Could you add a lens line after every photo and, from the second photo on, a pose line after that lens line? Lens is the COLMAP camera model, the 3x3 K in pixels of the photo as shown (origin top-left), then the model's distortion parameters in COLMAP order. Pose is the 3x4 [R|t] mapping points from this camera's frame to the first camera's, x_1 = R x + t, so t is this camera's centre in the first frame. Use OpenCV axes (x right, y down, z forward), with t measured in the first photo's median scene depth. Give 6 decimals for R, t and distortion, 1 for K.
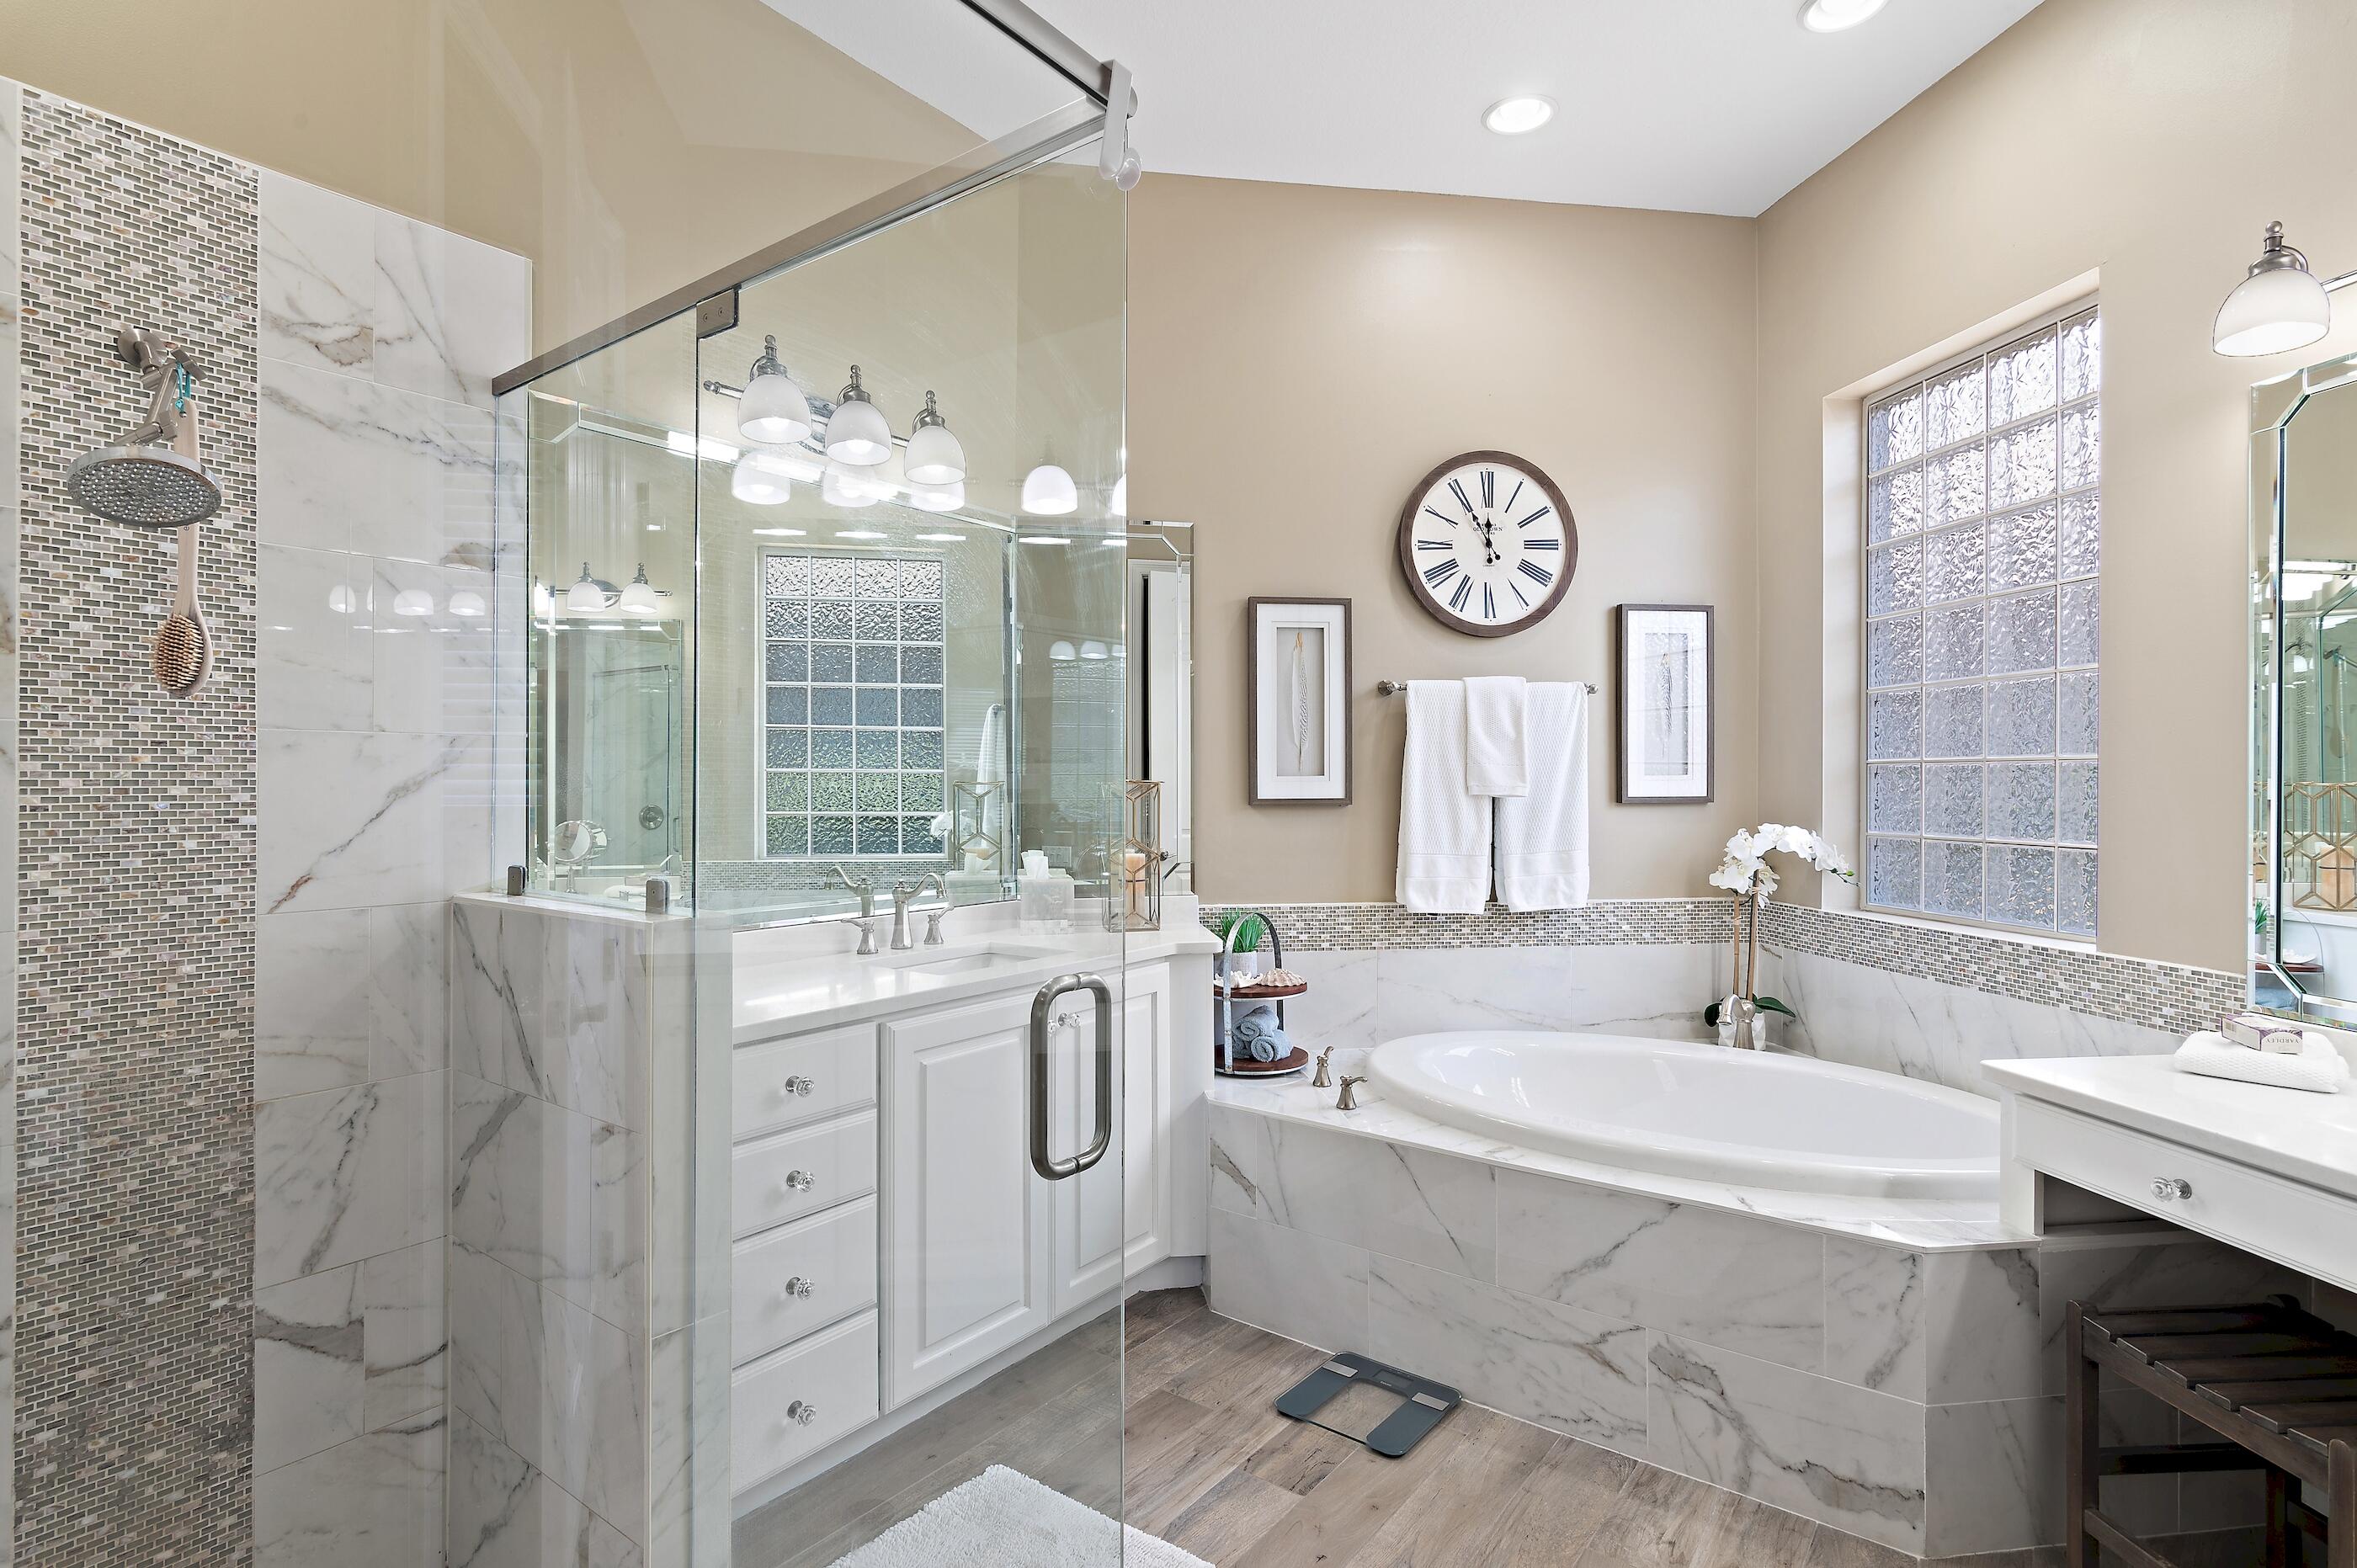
lens RADIAL K [[1175.1, 0, 1171.6], [0, 1175.1, 785.3], [0, 0, 1]] dist [-0.000423, 0.000131]
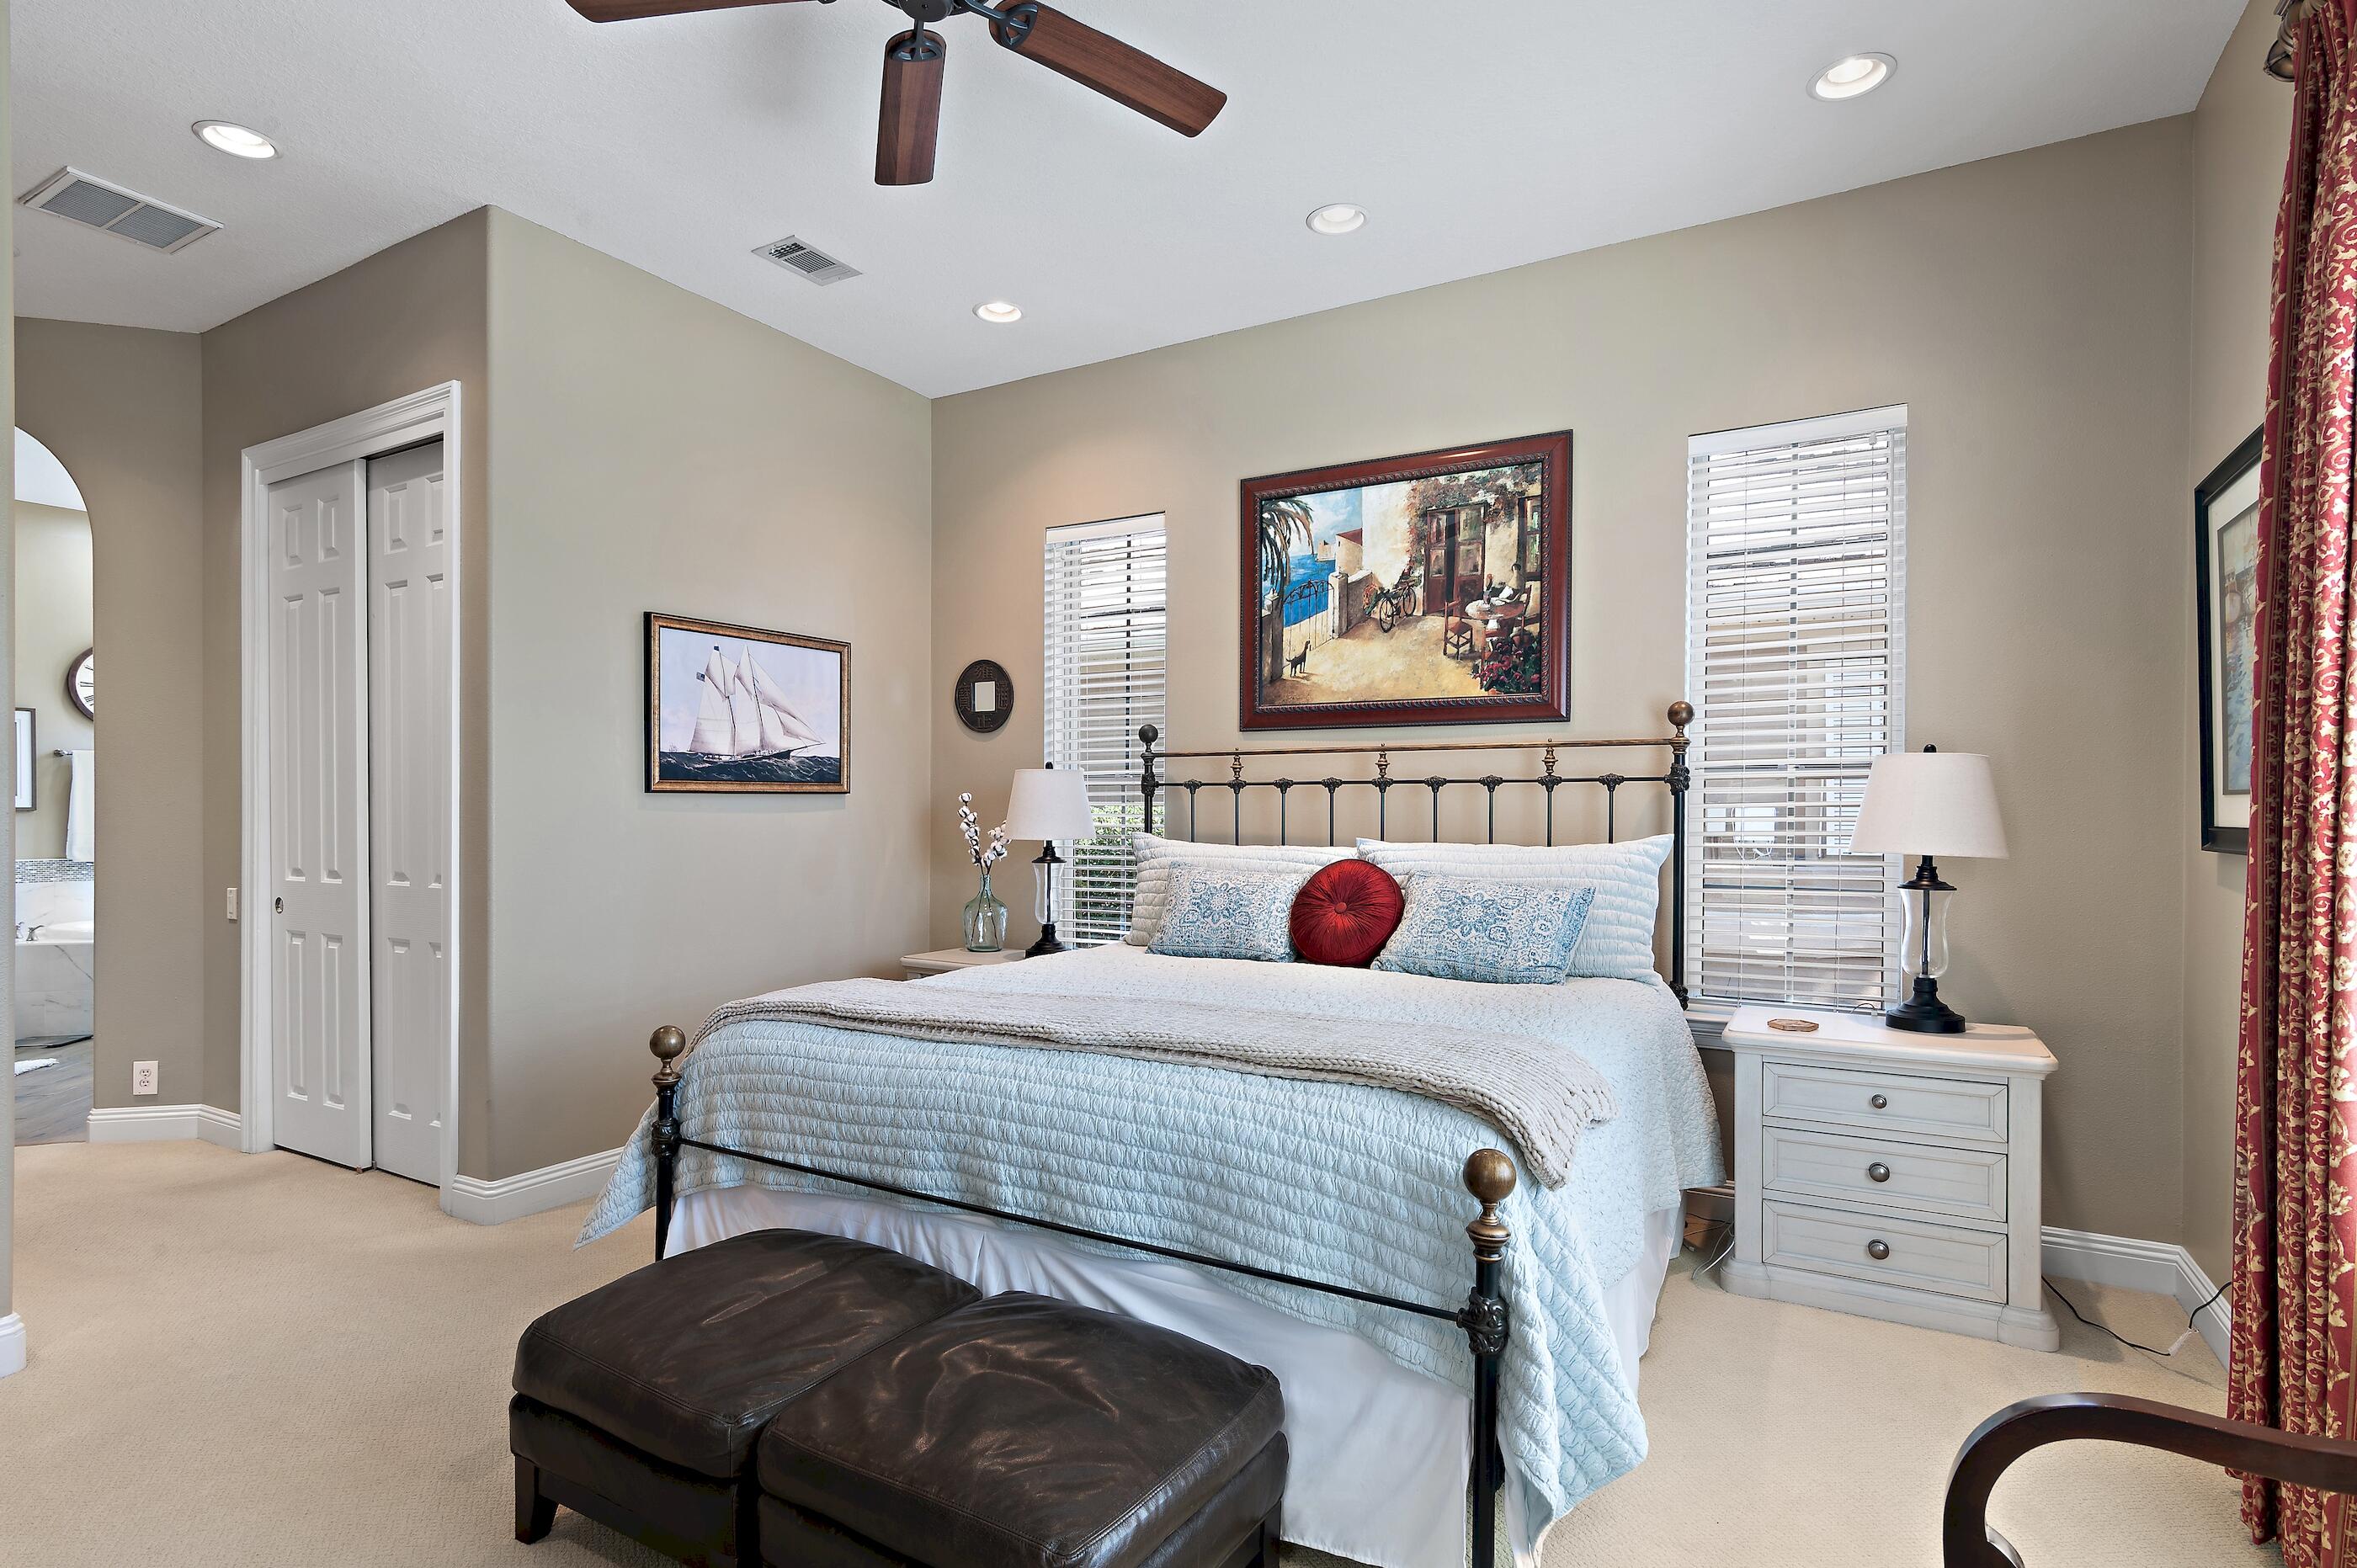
lens RADIAL K [[1175.1, 0, 1175.8], [0, 1175.1, 793.2], [0, 0, 1]] dist [-0.000423, 0.000131]
pose [[0.610571, -0.004302, 0.791950, -0.251174], [-0.000251, 0.999984, 0.005626, -0.025104], [-0.791961, -0.003633, 0.610560, -1.793436]]
